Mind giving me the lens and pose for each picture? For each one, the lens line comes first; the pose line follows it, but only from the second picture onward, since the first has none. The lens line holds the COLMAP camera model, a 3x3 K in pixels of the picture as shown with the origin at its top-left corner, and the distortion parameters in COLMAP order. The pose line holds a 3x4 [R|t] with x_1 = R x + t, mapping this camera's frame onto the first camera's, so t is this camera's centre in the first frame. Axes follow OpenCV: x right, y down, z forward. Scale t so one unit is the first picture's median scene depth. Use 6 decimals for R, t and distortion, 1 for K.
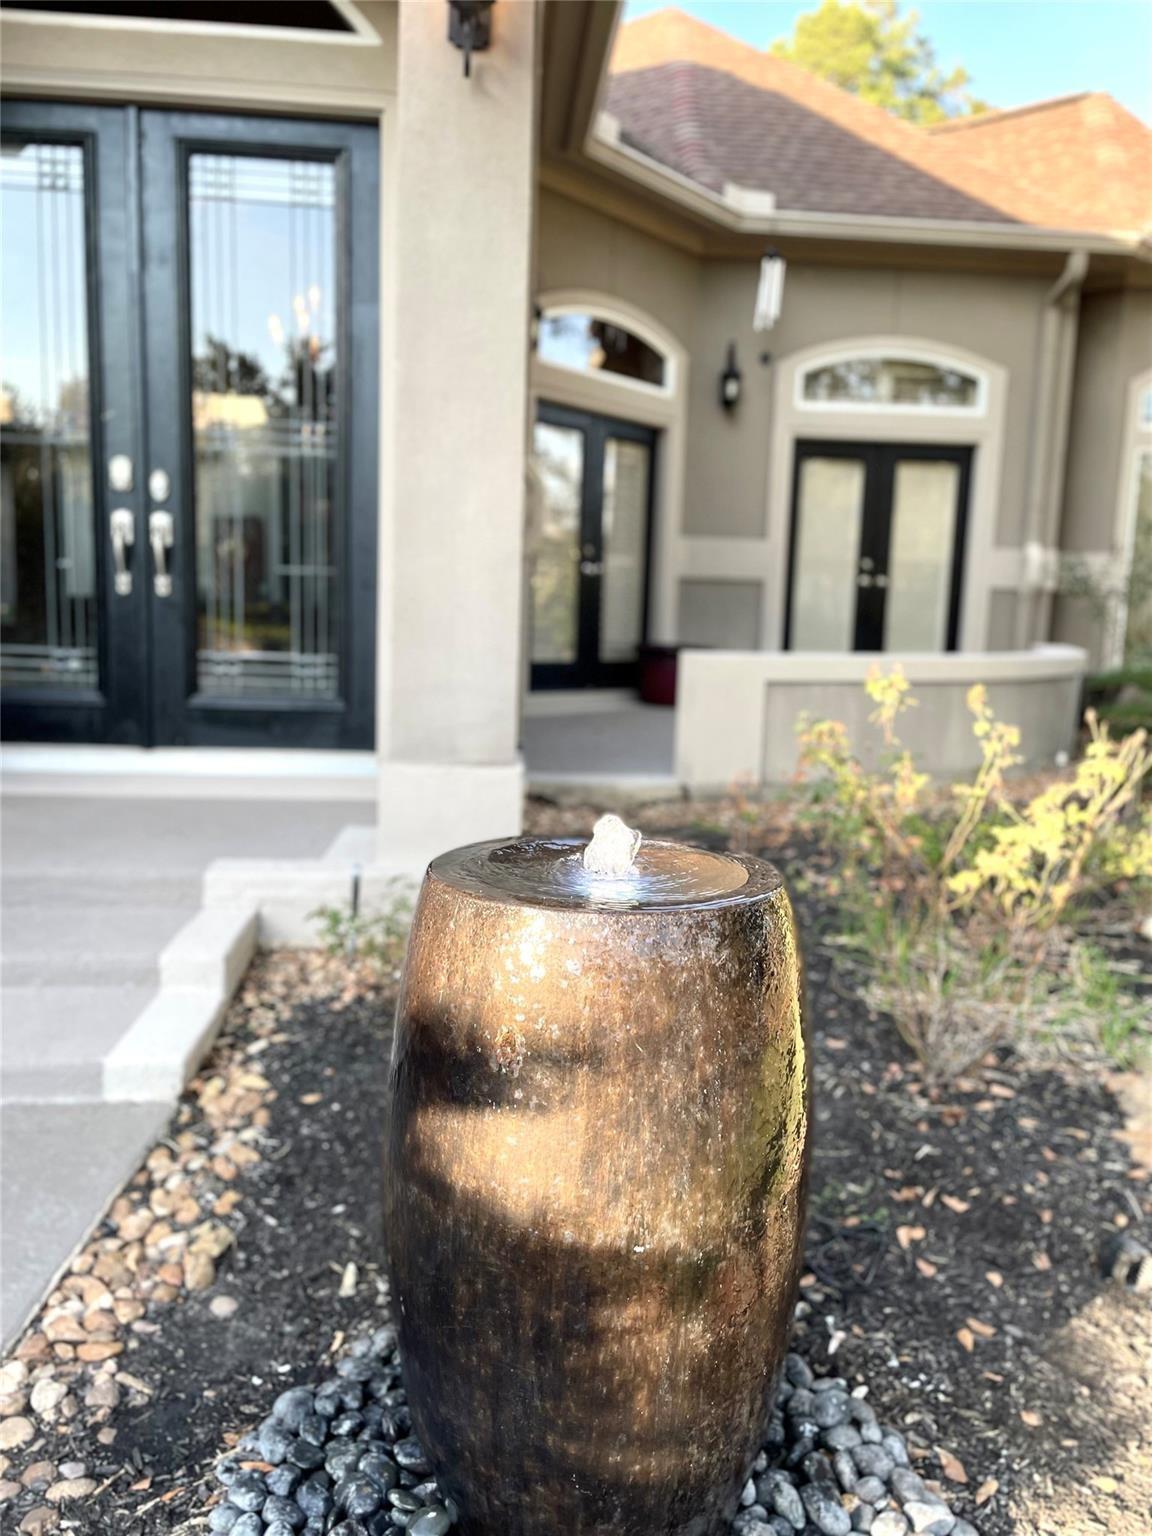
lens RADIAL K [[1166.9, 0, 579.2], [0, 1166.9, 759.8], [0, 0, 1]] dist [0.066904, -0.081774]
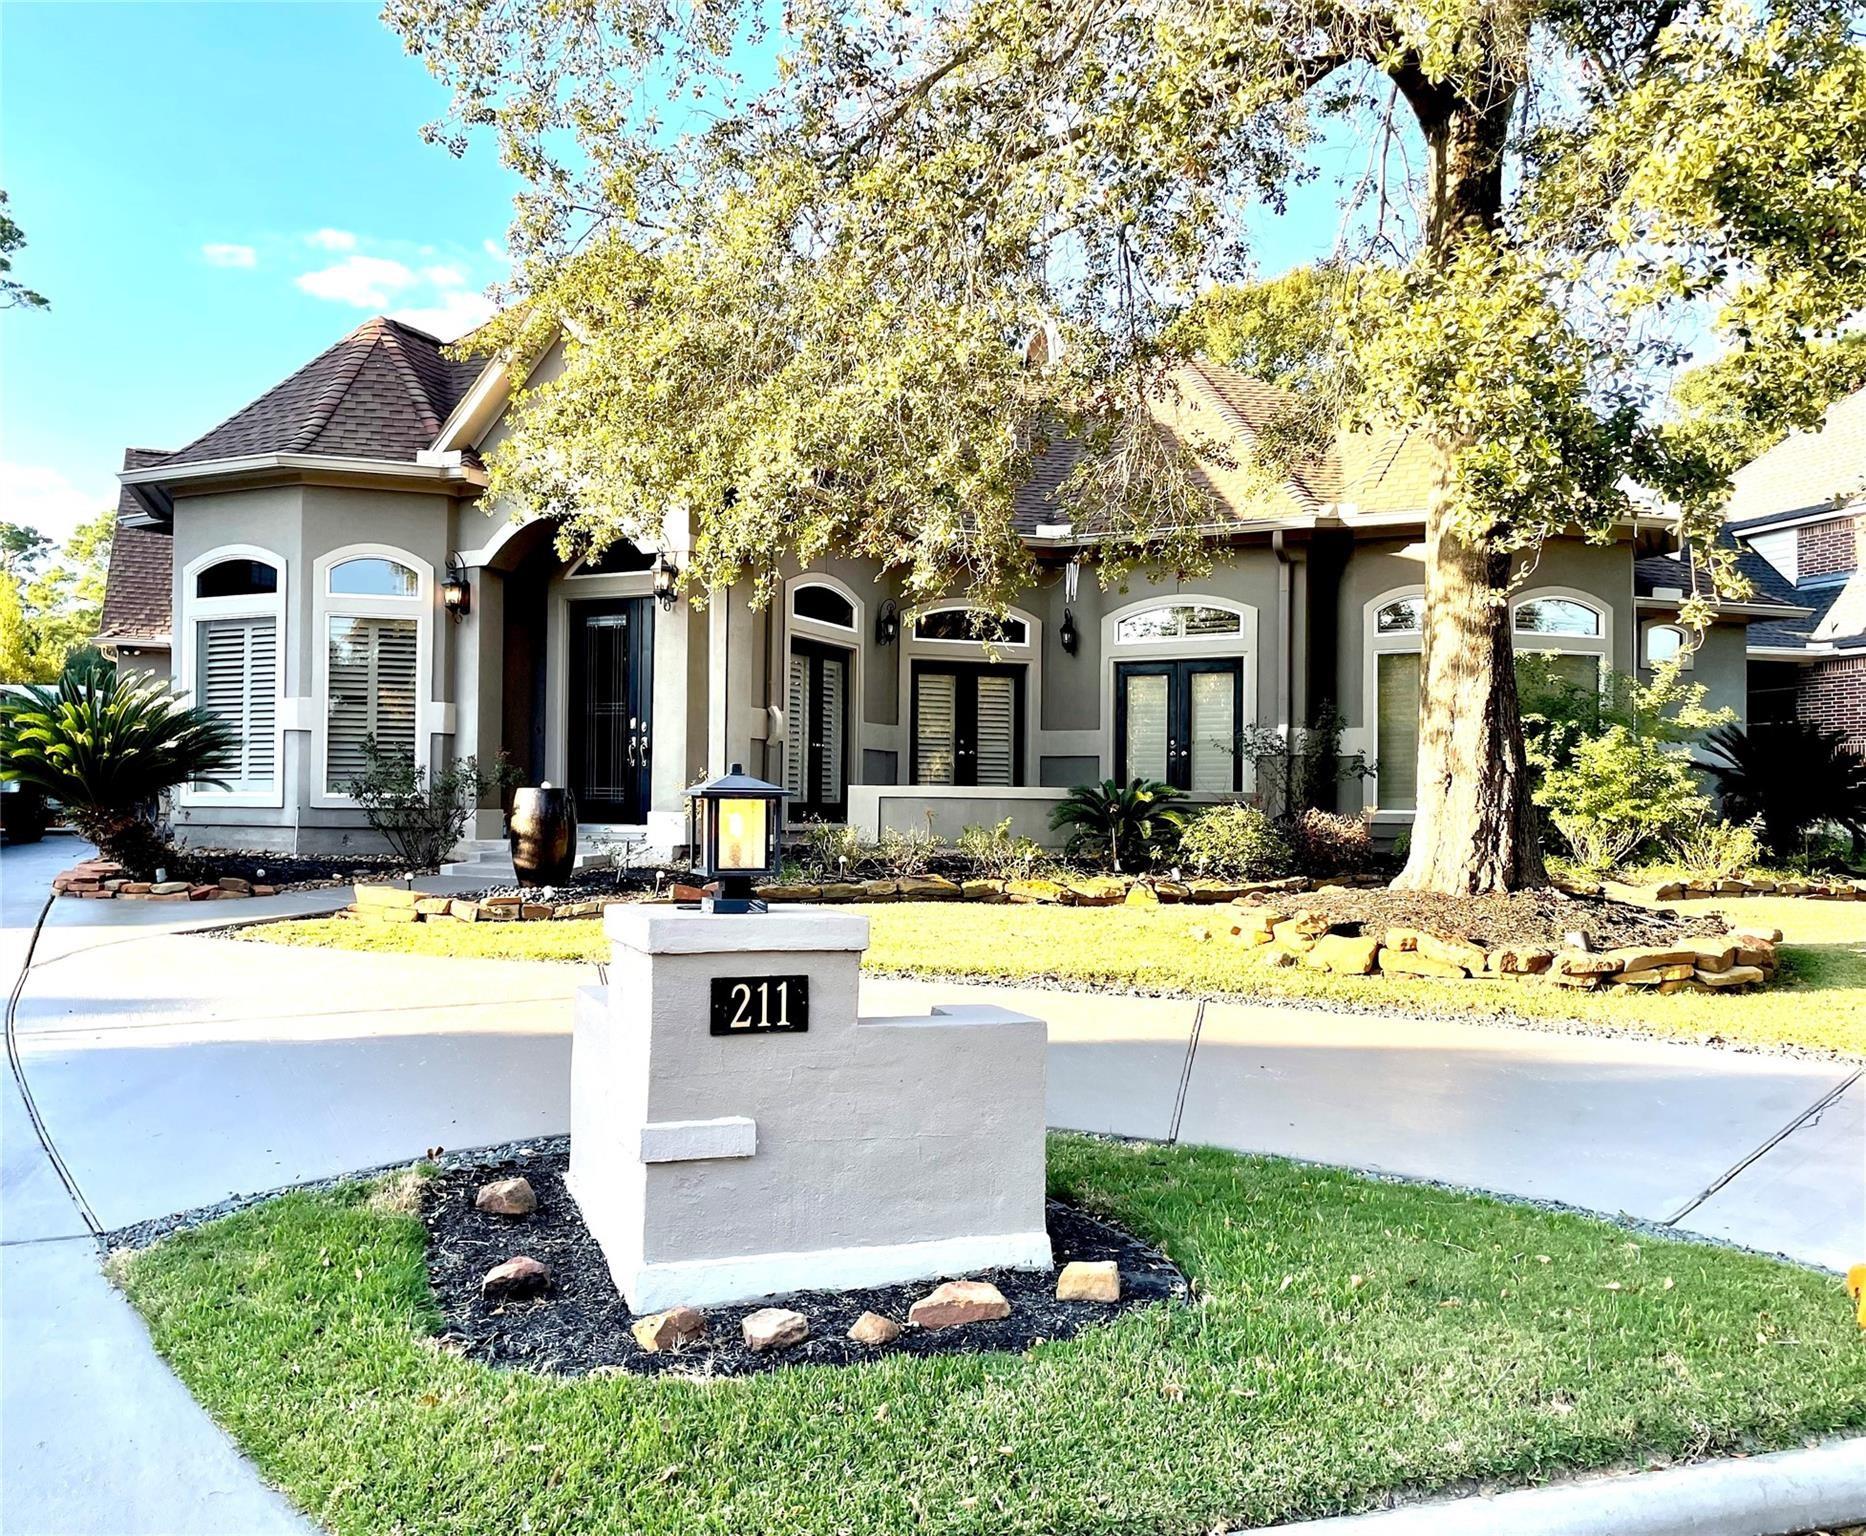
lens RADIAL K [[1546.8, 0, 845.4], [0, 1546.8, 767.5], [0, 0, 1]] dist [0.078386, -0.108695]
pose [[0.847753, -0.039741, -0.528900, 1.954406], [-0.052692, 0.985945, -0.158542, 0.408207], [0.527767, 0.162273, 0.833744, -1.745845]]
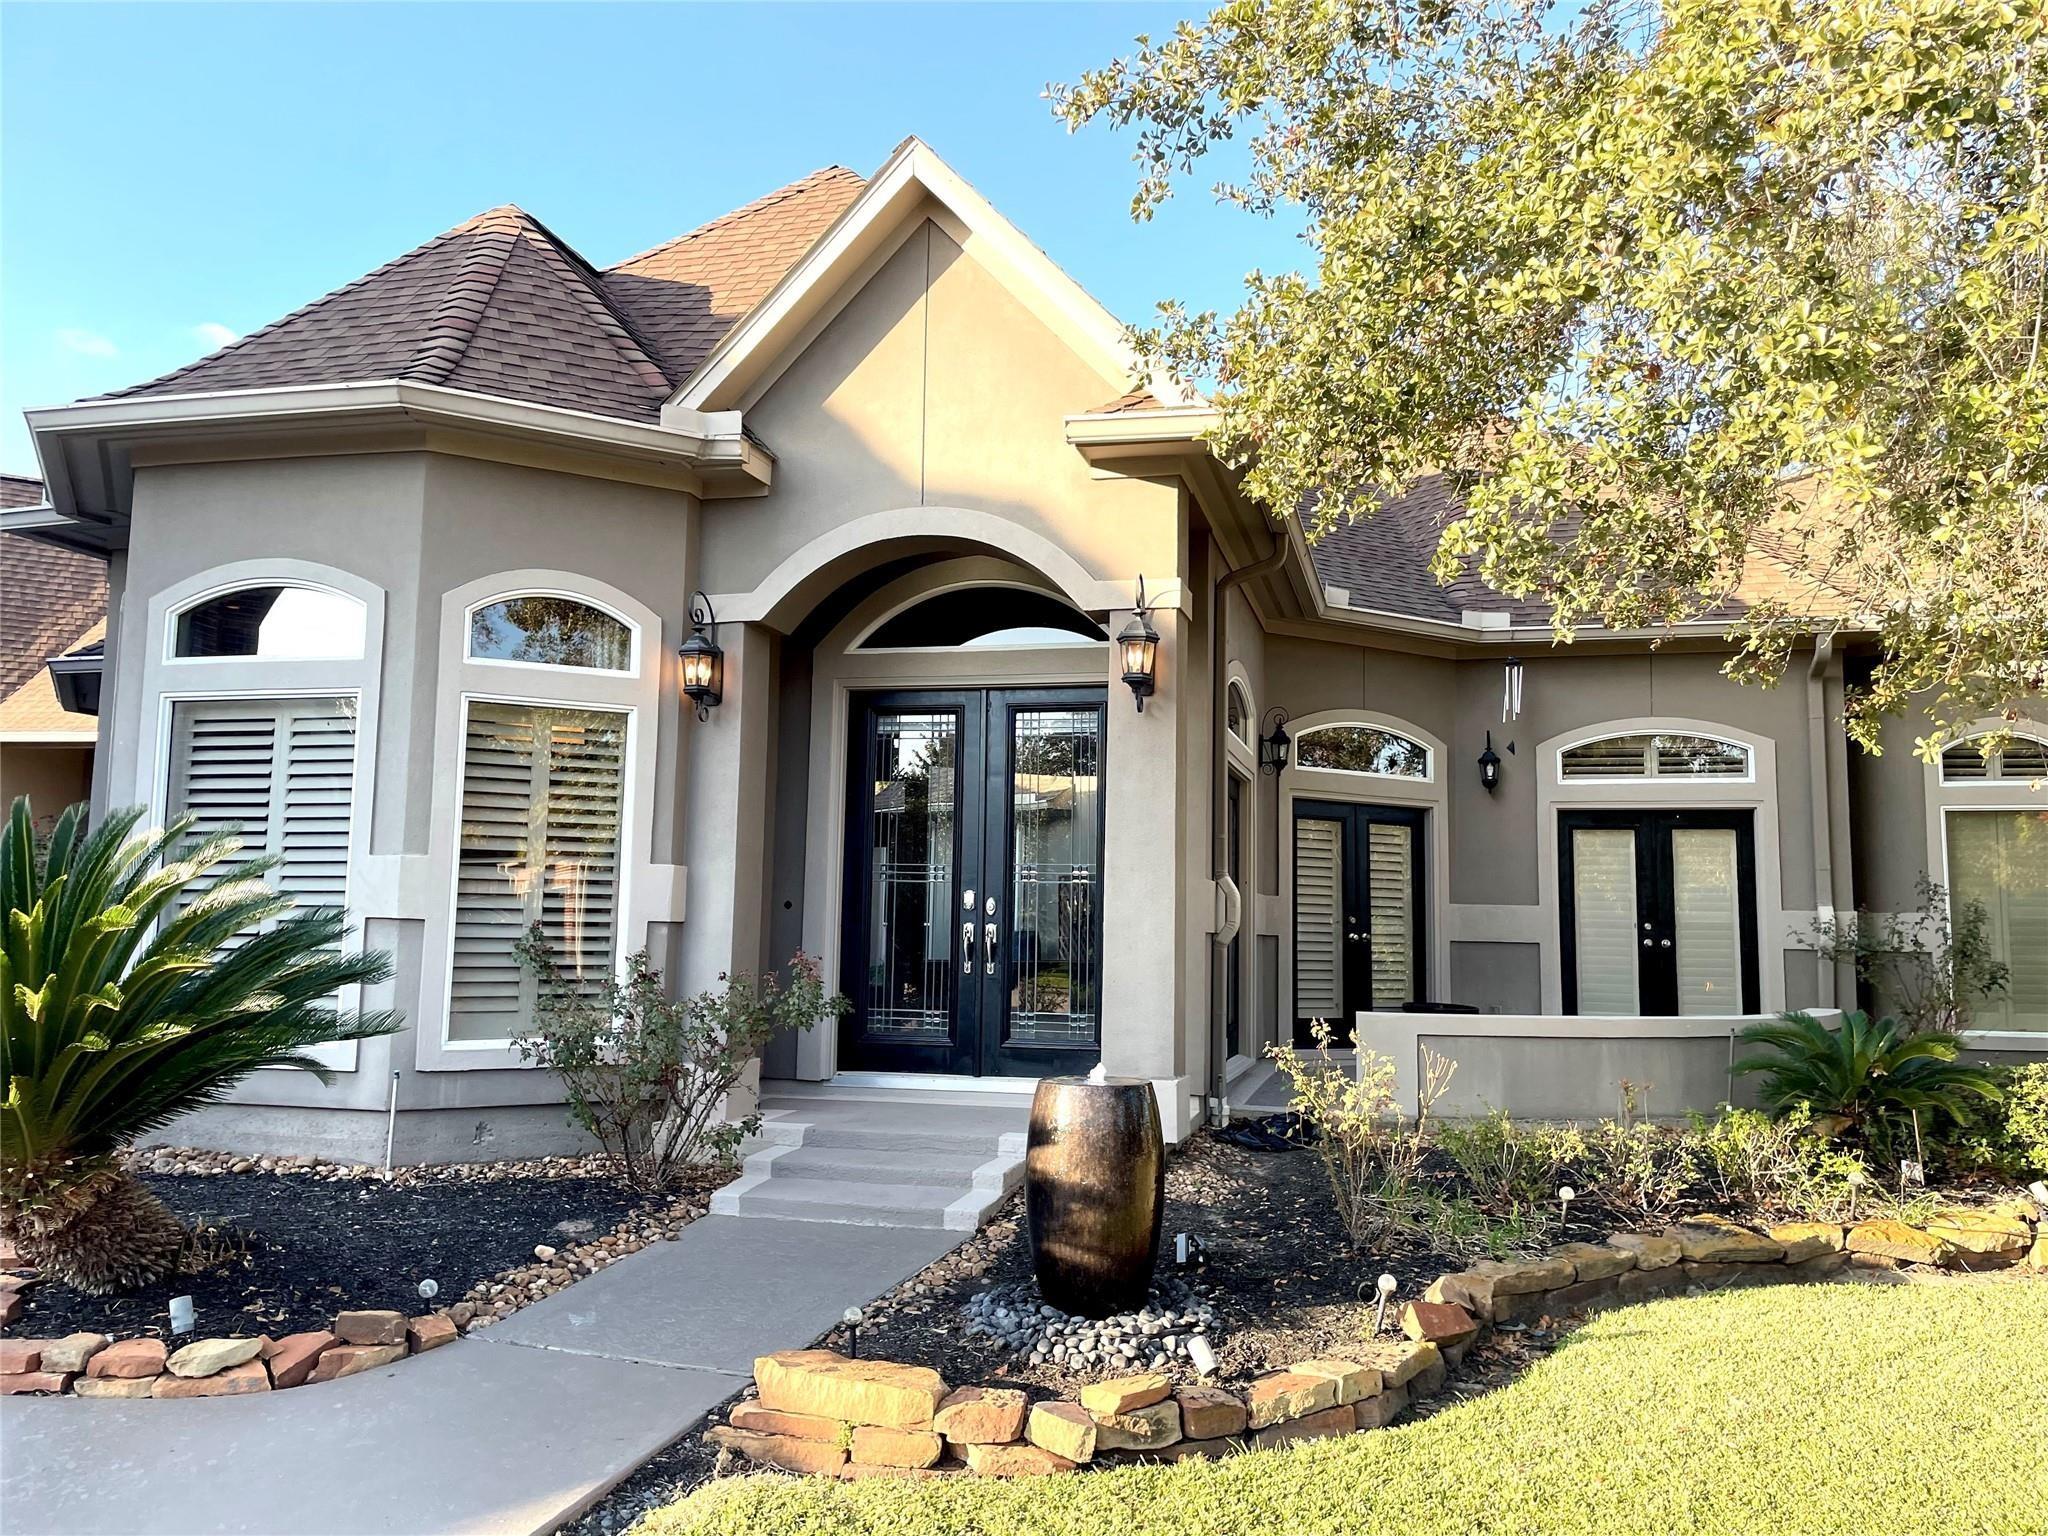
lens RADIAL K [[1539.9, 0, 1039.2], [0, 1539.9, 759.3], [0, 0, 1]] dist [0.095520, -0.122968]
pose [[0.945612, -0.053318, -0.320896, 0.396699], [-0.028480, 0.969118, -0.244947, 0.086675], [0.324046, 0.240764, 0.914892, -0.963444]]
